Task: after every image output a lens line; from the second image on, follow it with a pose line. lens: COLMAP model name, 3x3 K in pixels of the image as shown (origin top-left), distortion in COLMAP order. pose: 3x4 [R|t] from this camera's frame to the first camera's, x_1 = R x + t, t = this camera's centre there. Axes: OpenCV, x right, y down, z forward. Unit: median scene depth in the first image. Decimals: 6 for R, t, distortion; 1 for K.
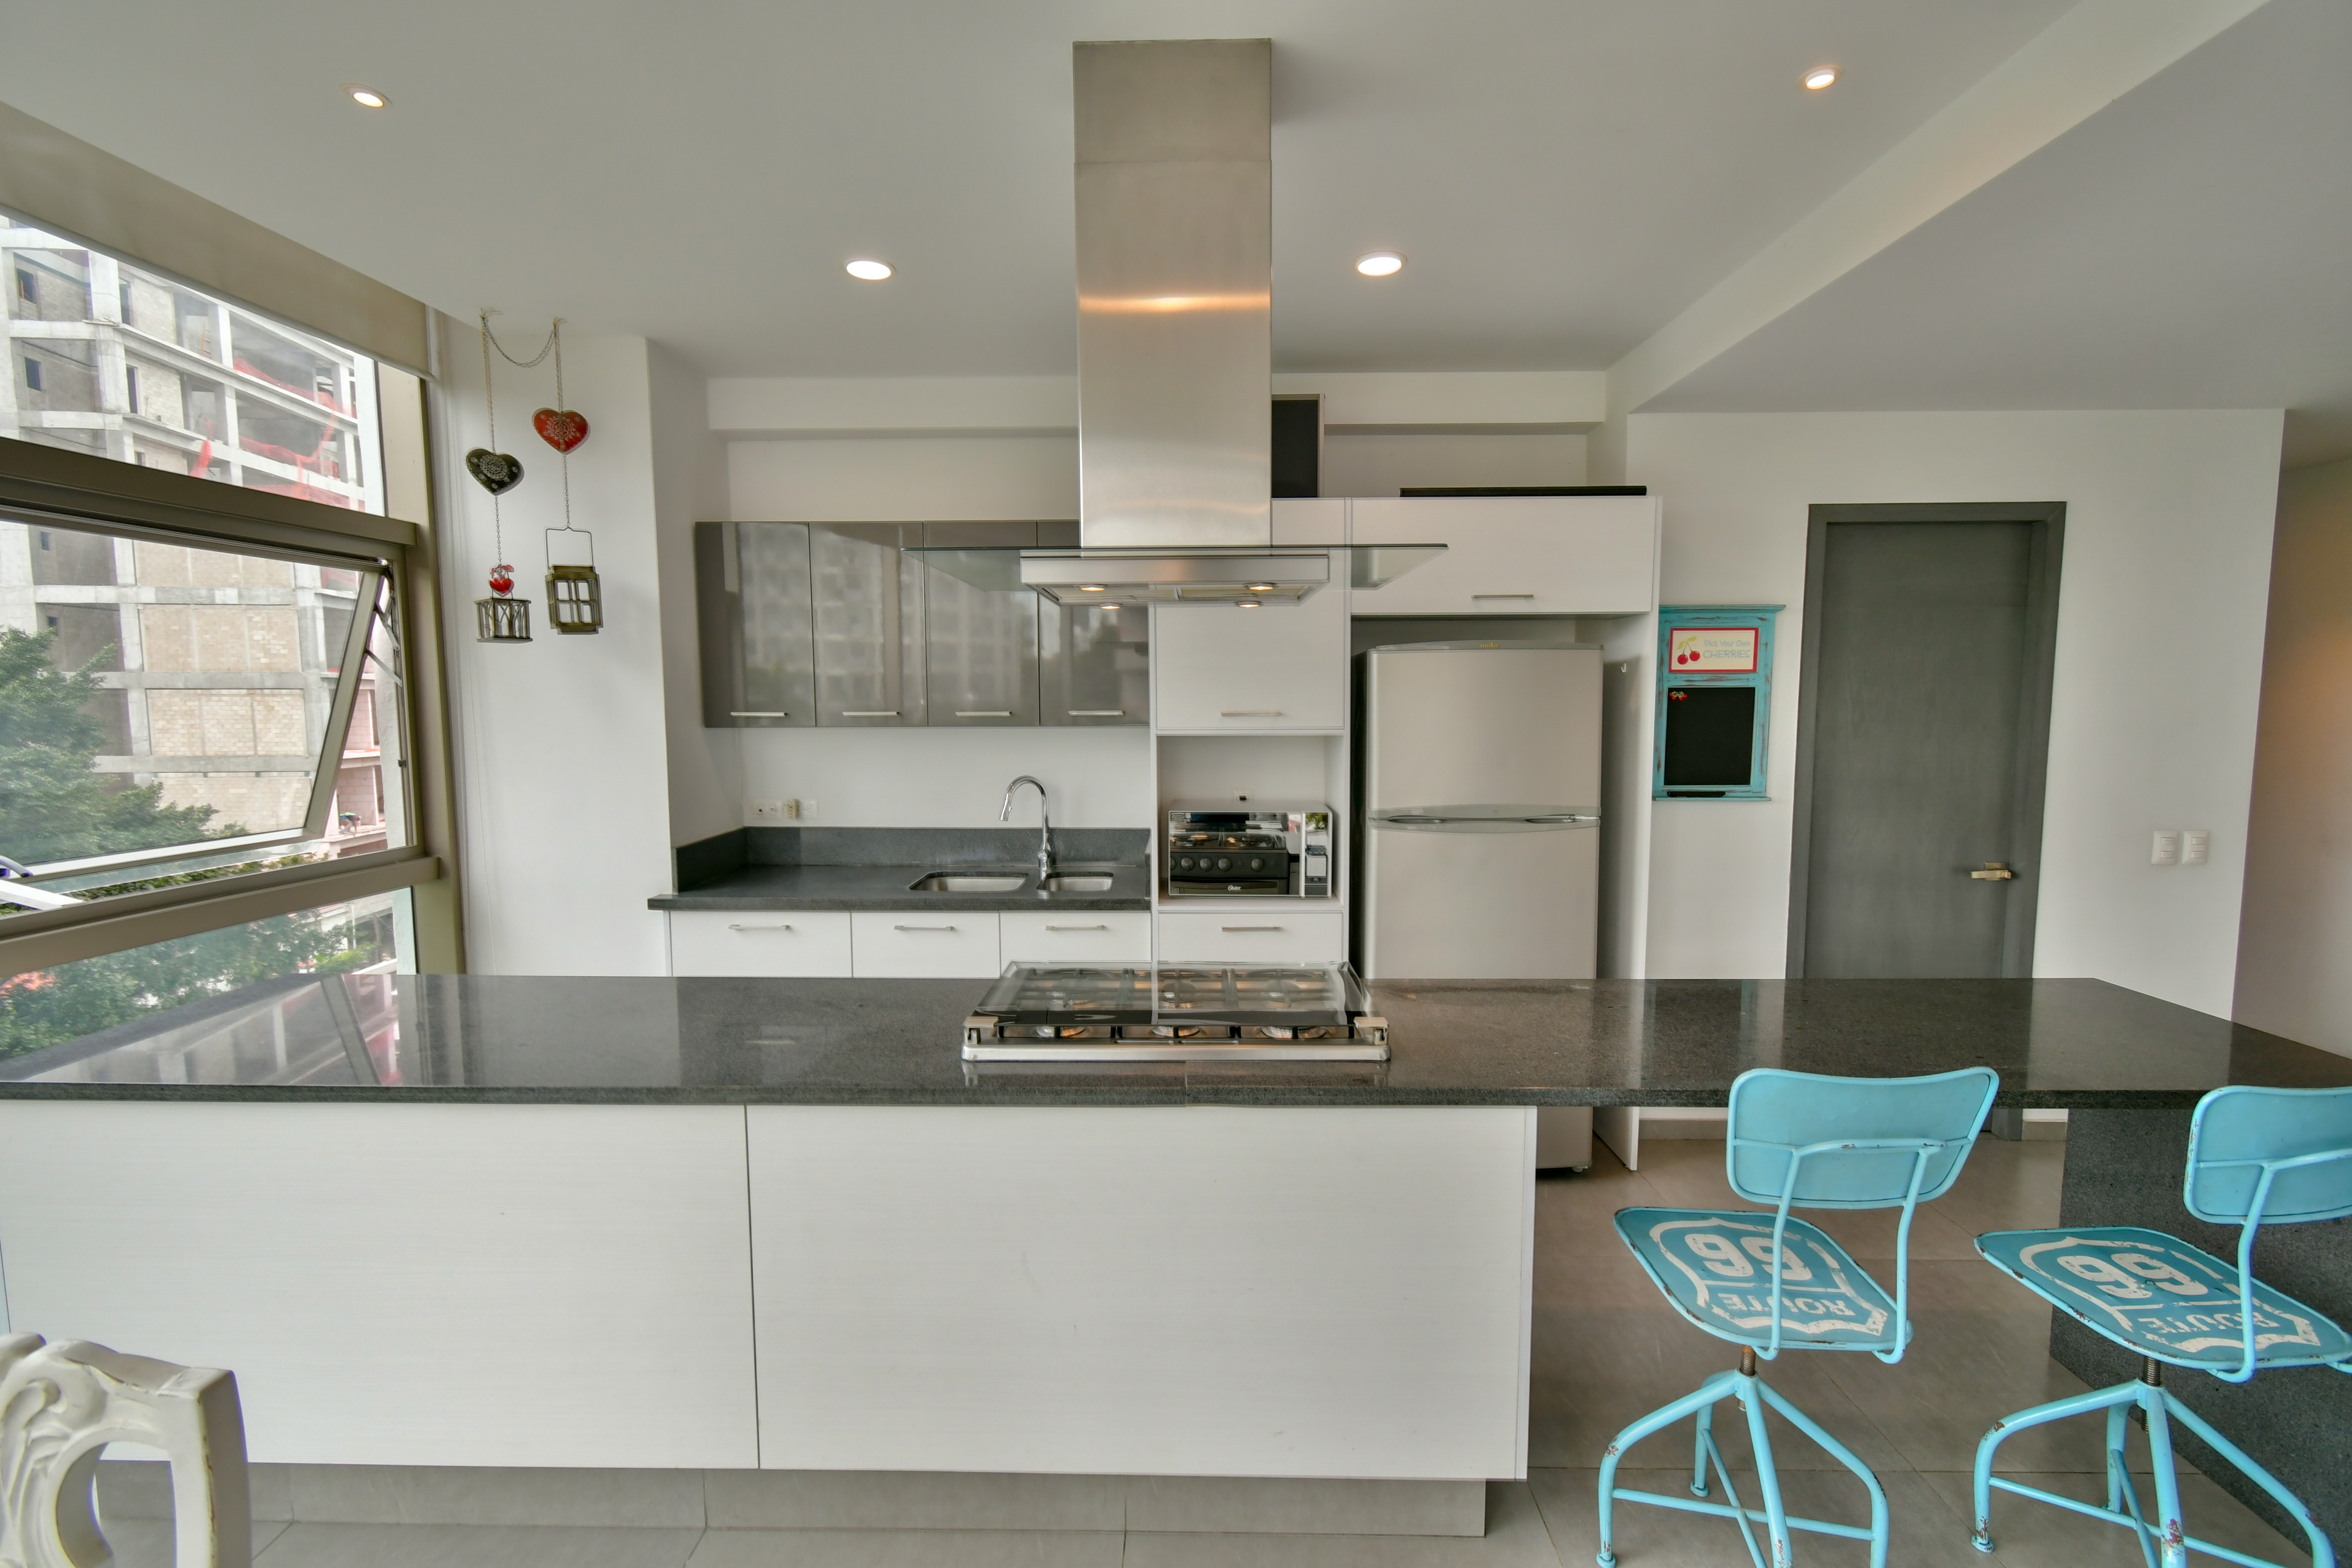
lens RADIAL K [[1040.6, 0, 1186.2], [0, 1040.6, 794.9], [0, 0, 1]] dist [0.004961, -0.001878]
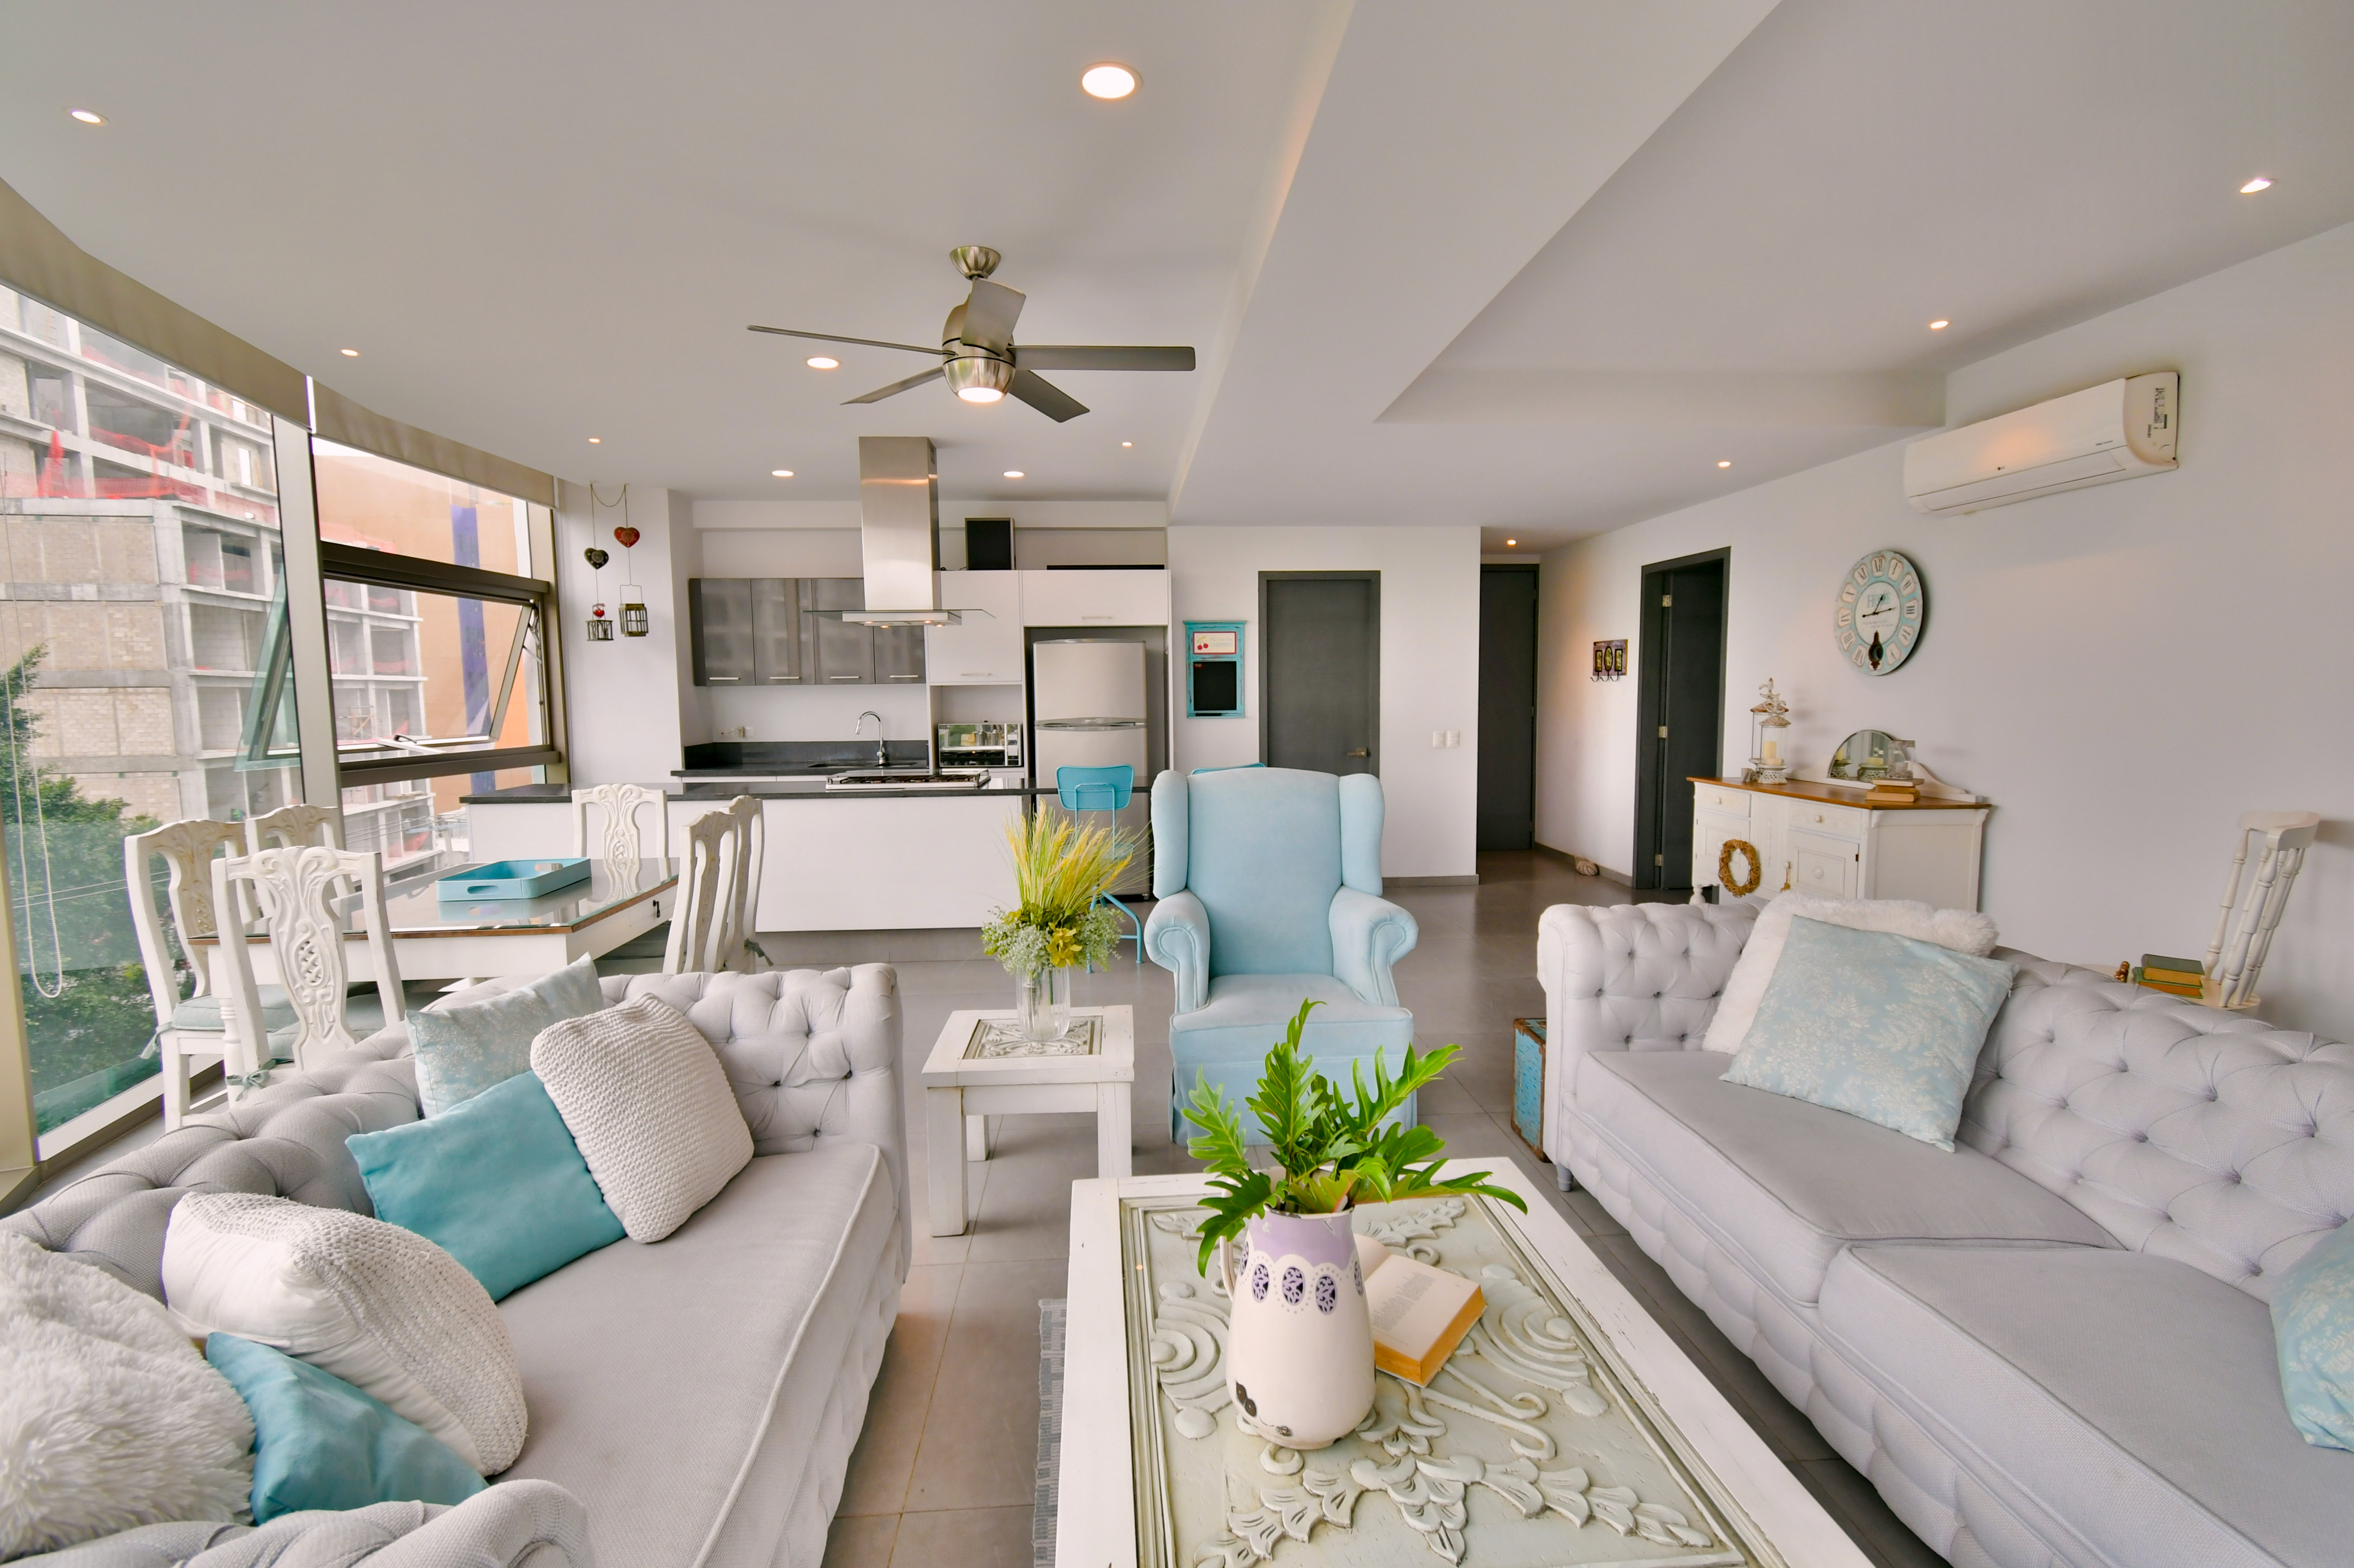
lens RADIAL K [[1041.3, 0, 1192.1], [0, 1041.3, 792.9], [0, 0, 1]] dist [0.004961, -0.001878]
pose [[0.995816, -0.016566, 0.089864, 0.277044], [0.016225, 0.999858, 0.004522, 0.142680], [-0.089926, -0.003045, 0.995944, -1.013953]]
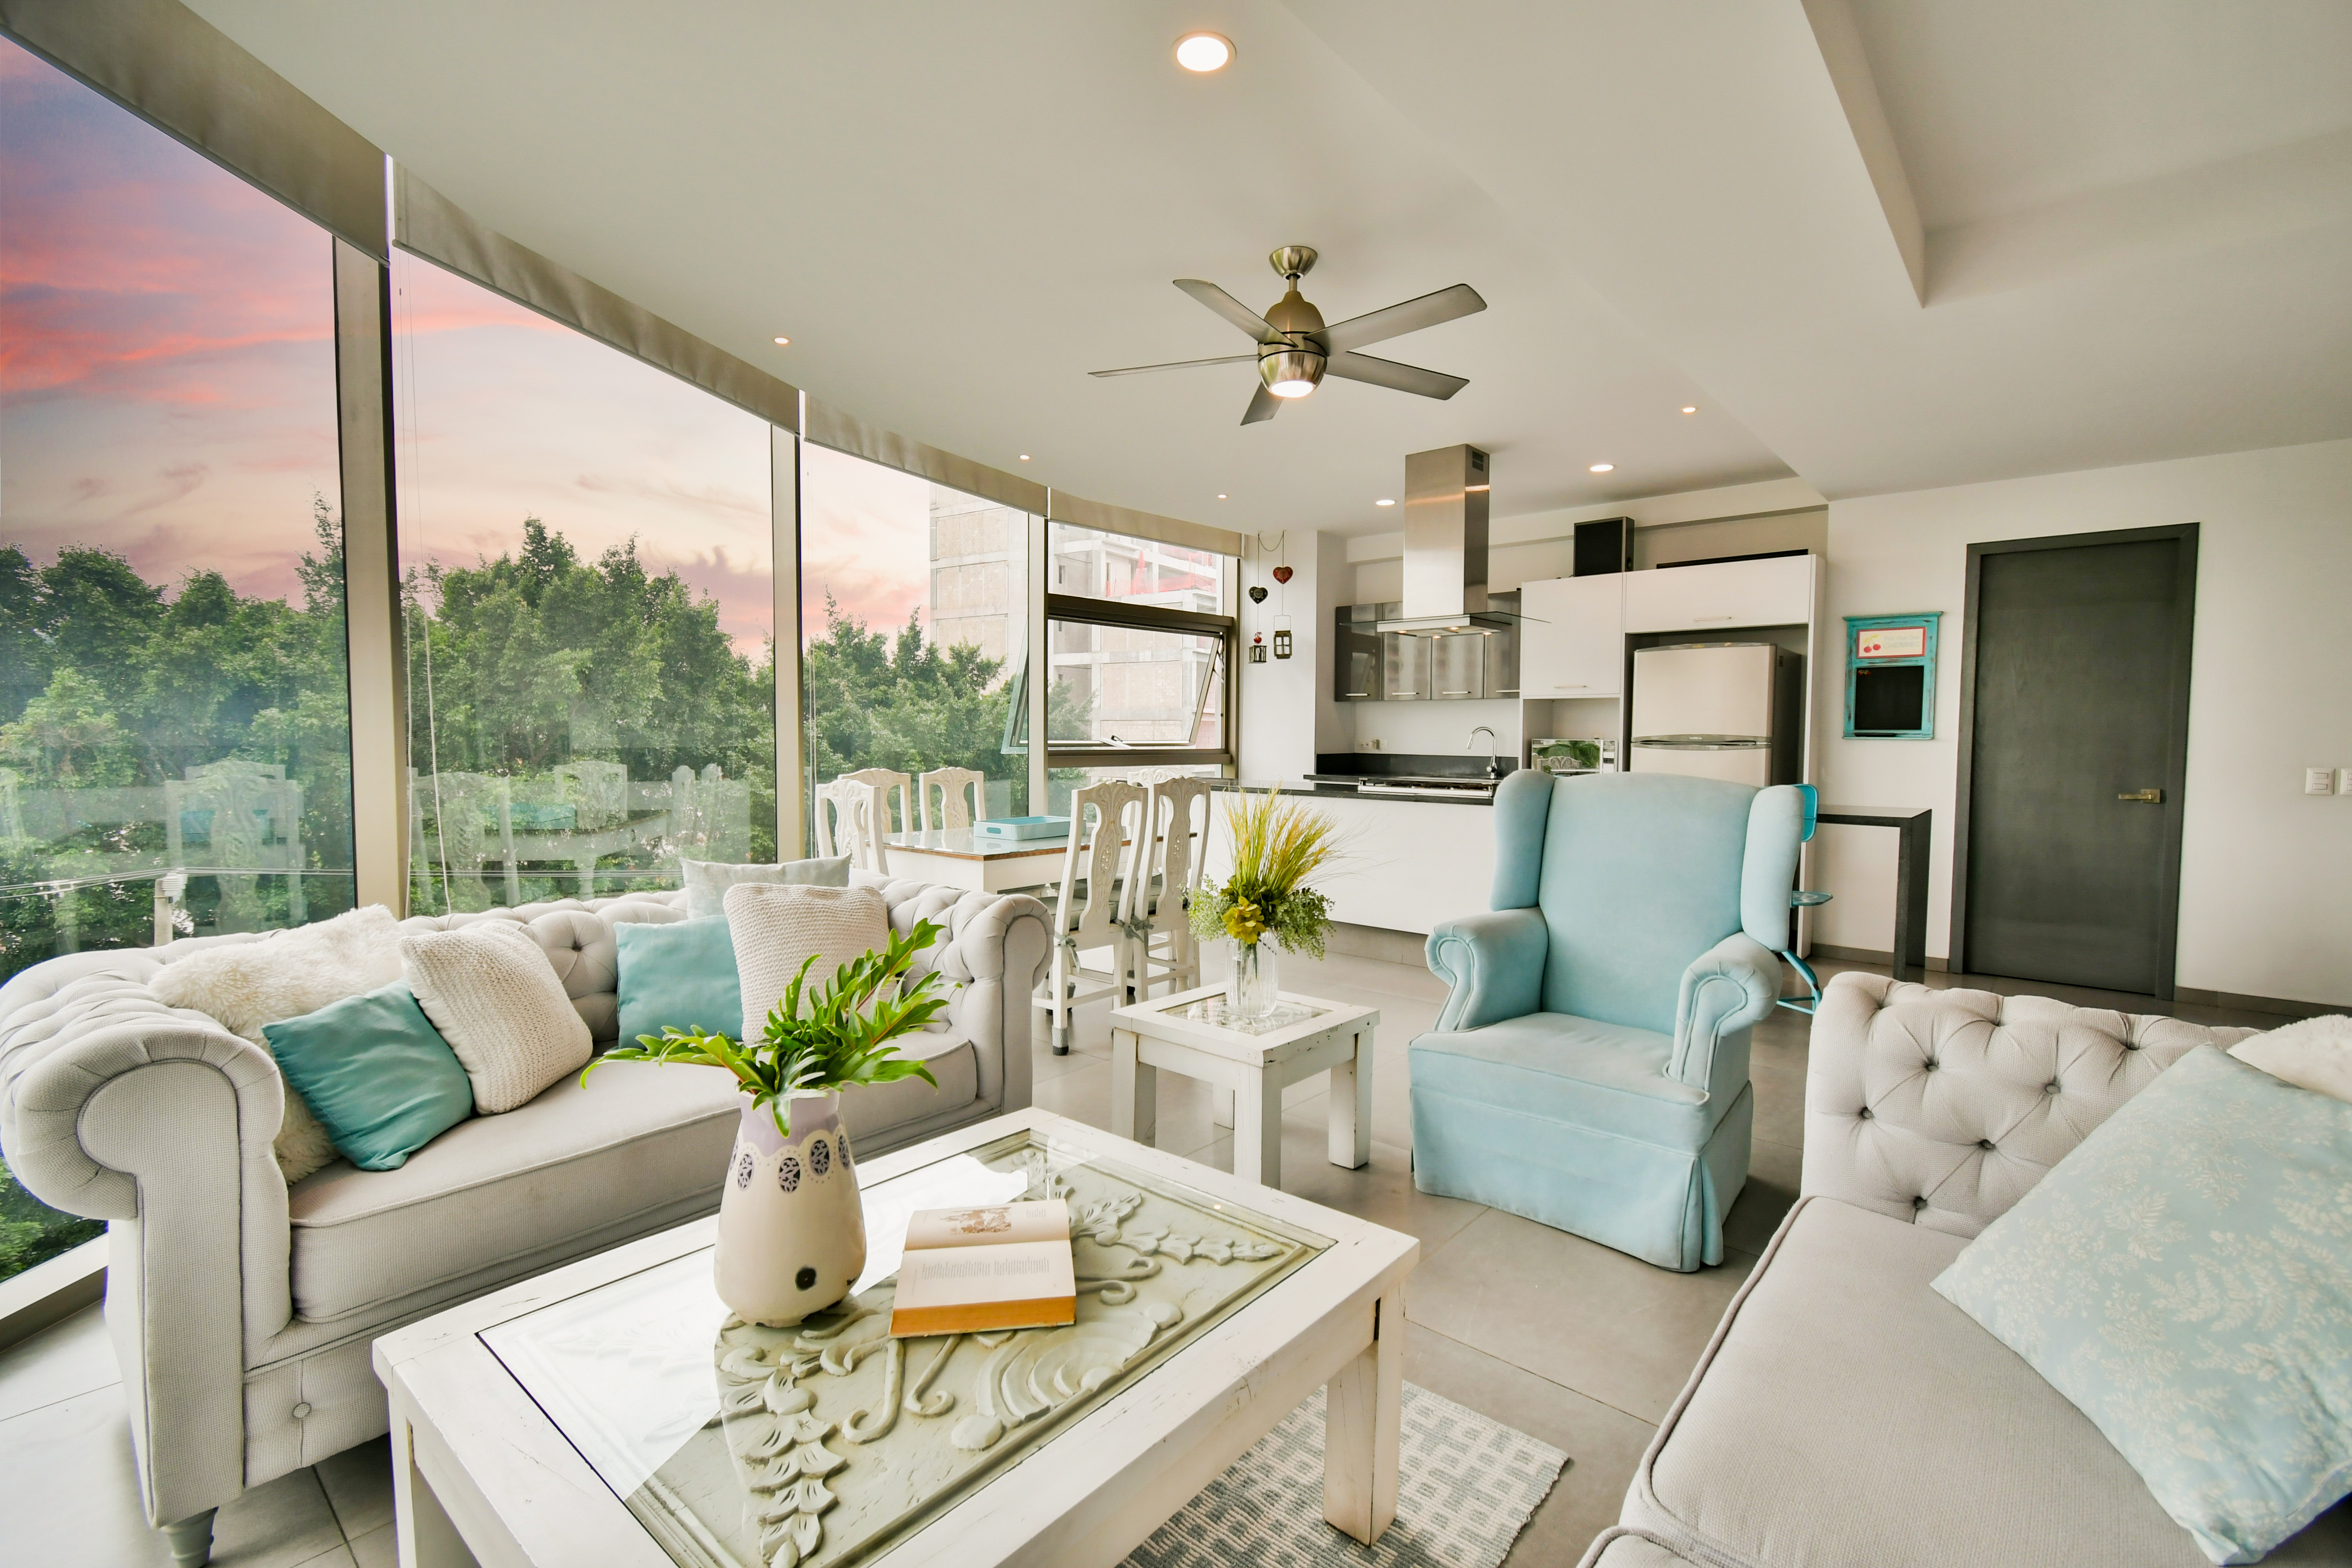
lens RADIAL K [[1040.6, 0, 1190.2], [0, 1040.6, 782.1], [0, 0, 1]] dist [0.004961, -0.001878]
pose [[0.770937, 0.037634, -0.635799, 0.700088], [-0.067780, 0.997432, -0.023147, 0.176754], [0.633295, 0.060939, 0.771508, -0.859203]]
